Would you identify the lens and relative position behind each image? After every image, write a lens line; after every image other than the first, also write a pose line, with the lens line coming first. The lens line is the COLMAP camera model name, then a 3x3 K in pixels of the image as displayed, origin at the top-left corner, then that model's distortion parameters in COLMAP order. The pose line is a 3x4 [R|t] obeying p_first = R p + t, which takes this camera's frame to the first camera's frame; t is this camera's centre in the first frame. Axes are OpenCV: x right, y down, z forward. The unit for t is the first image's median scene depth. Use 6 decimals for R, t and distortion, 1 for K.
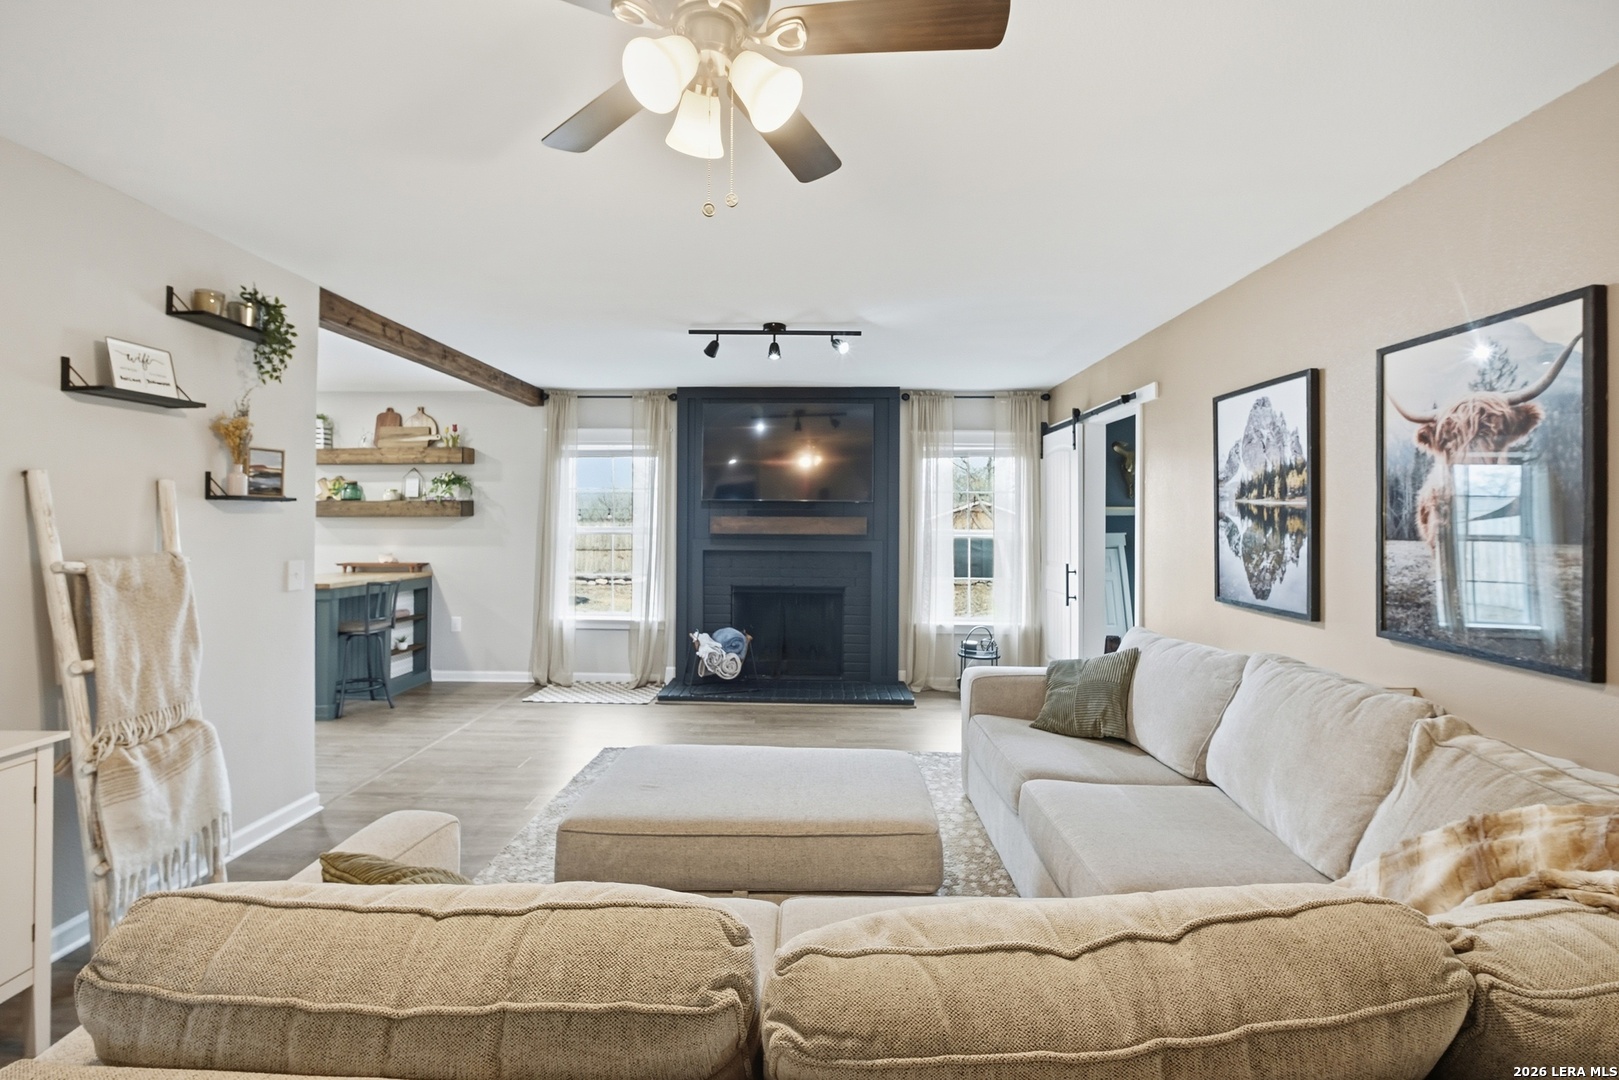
lens RADIAL K [[698.0, 0, 810.9], [0, 698.0, 513.8], [0, 0, 1]] dist [-0.002388, 0.000317]
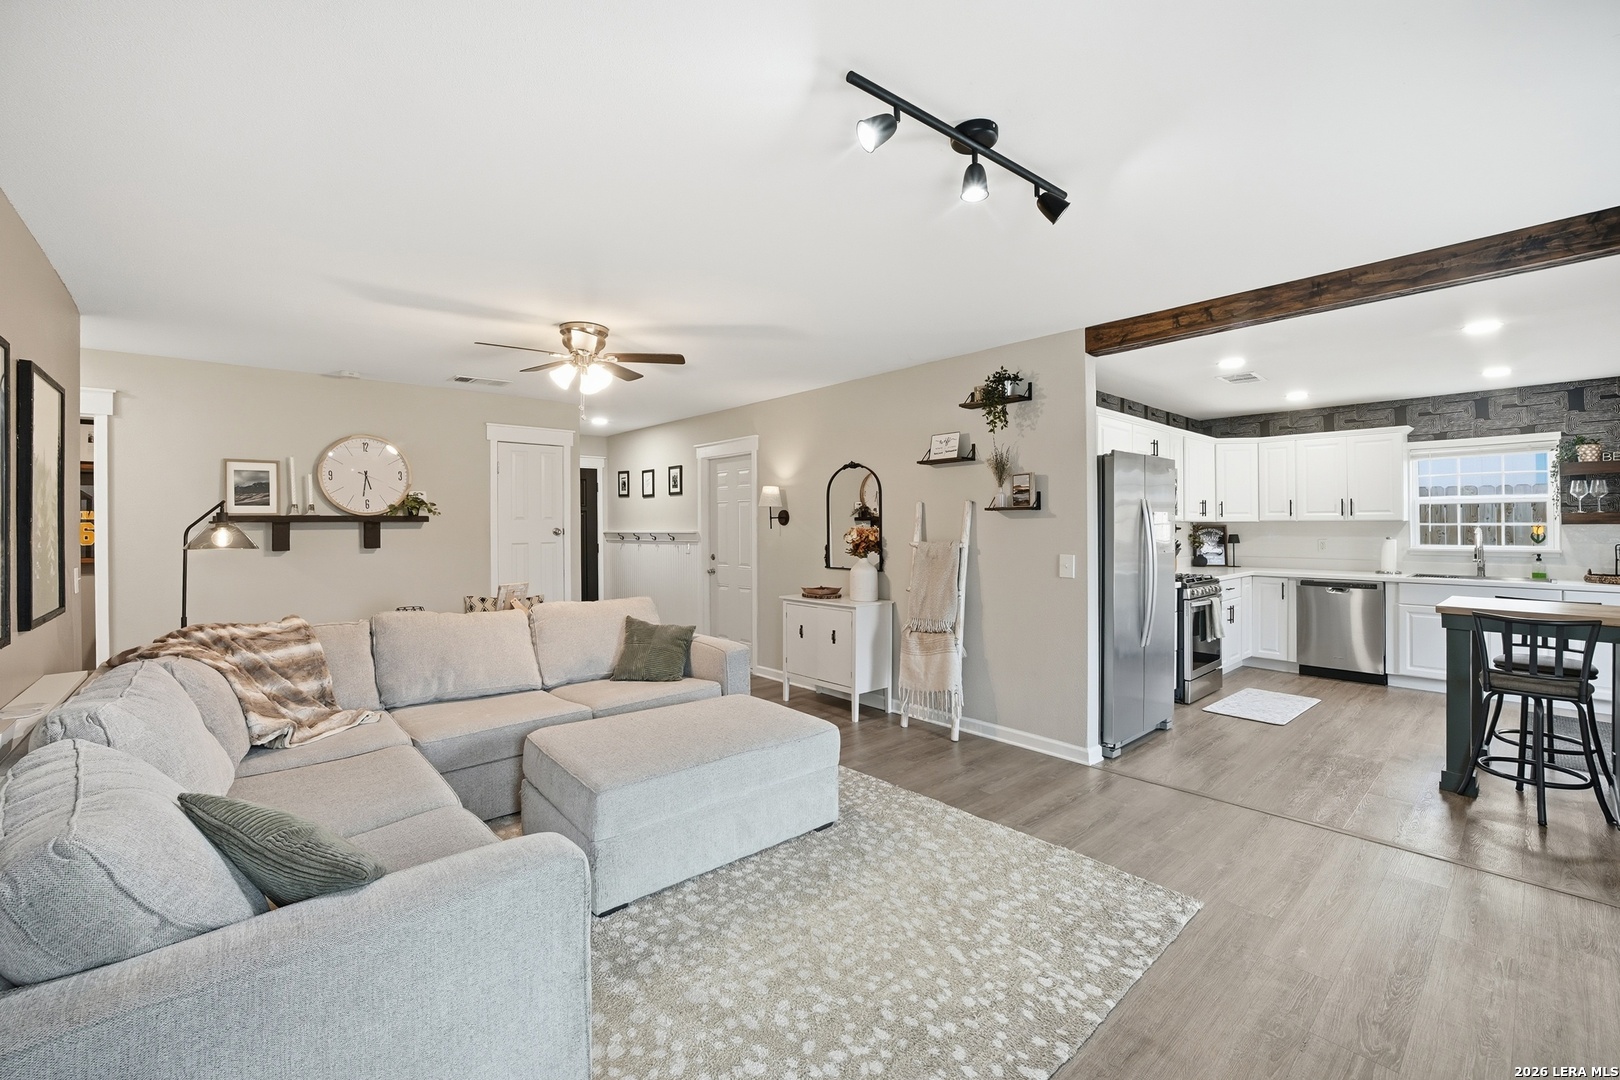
lens RADIAL K [[659.7, 0, 808.0], [0, 659.7, 529.2], [0, 0, 1]] dist [-0.012200, 0.000121]
pose [[-0.735838, -0.003747, -0.677147, 0.411184], [0.003795, 0.999946, -0.009657, 0.028982], [0.677147, -0.009676, -0.735784, 1.503145]]
